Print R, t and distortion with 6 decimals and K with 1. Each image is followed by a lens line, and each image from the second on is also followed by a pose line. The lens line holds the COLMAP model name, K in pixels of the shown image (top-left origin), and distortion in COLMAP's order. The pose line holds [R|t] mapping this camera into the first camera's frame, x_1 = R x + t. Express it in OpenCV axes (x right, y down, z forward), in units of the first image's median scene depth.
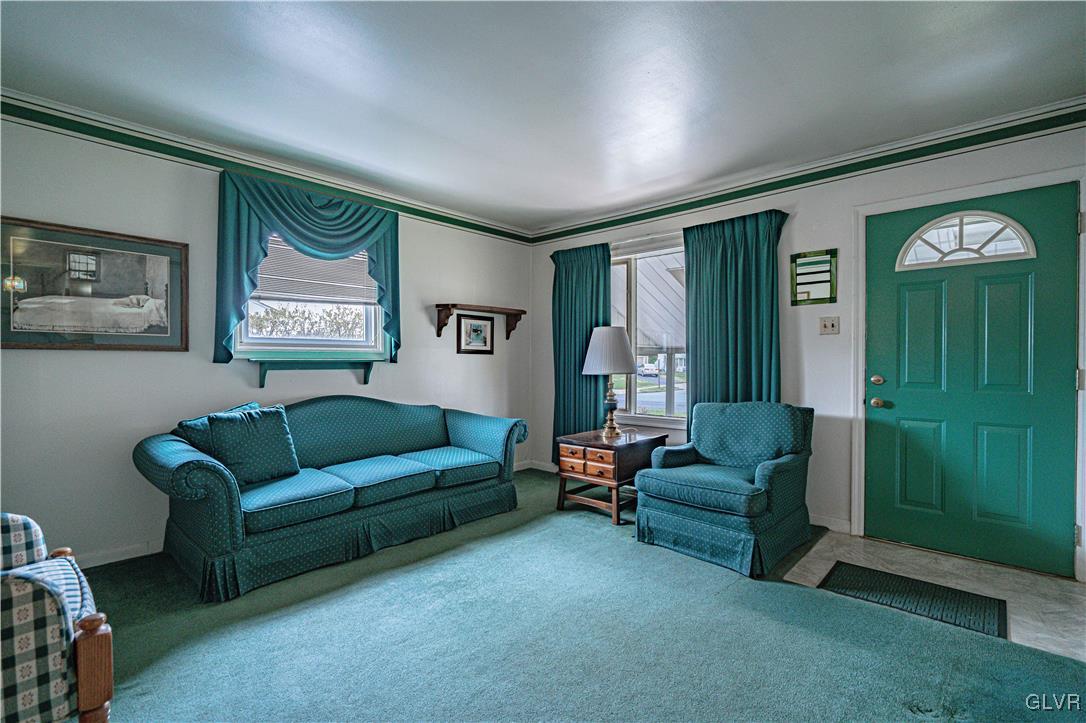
lens RADIAL K [[497.6, 0, 537.0], [0, 497.6, 366.3], [0, 0, 1]] dist [-0.003214, 0.000829]
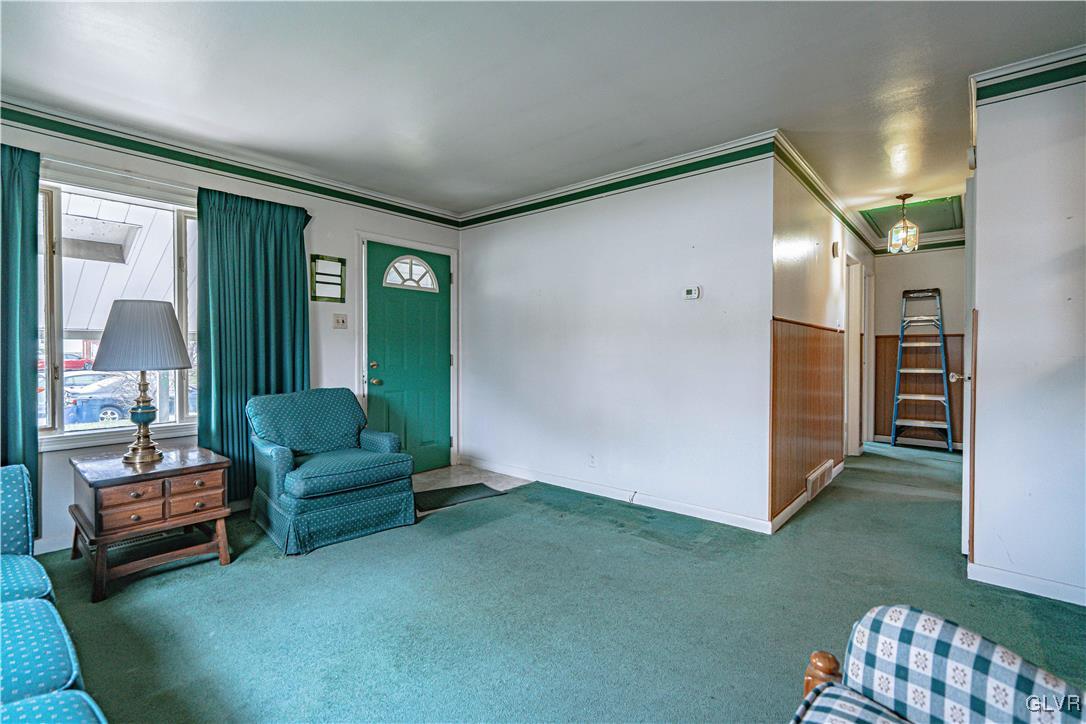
lens RADIAL K [[497.6, 0, 533.0], [0, 497.6, 360.6], [0, 0, 1]] dist [-0.003214, 0.000829]
pose [[-0.027403, -0.017355, 0.999474, -0.564271], [0.013677, 0.999749, 0.017735, -0.001134], [-0.999531, 0.014155, -0.027159, 0.505407]]
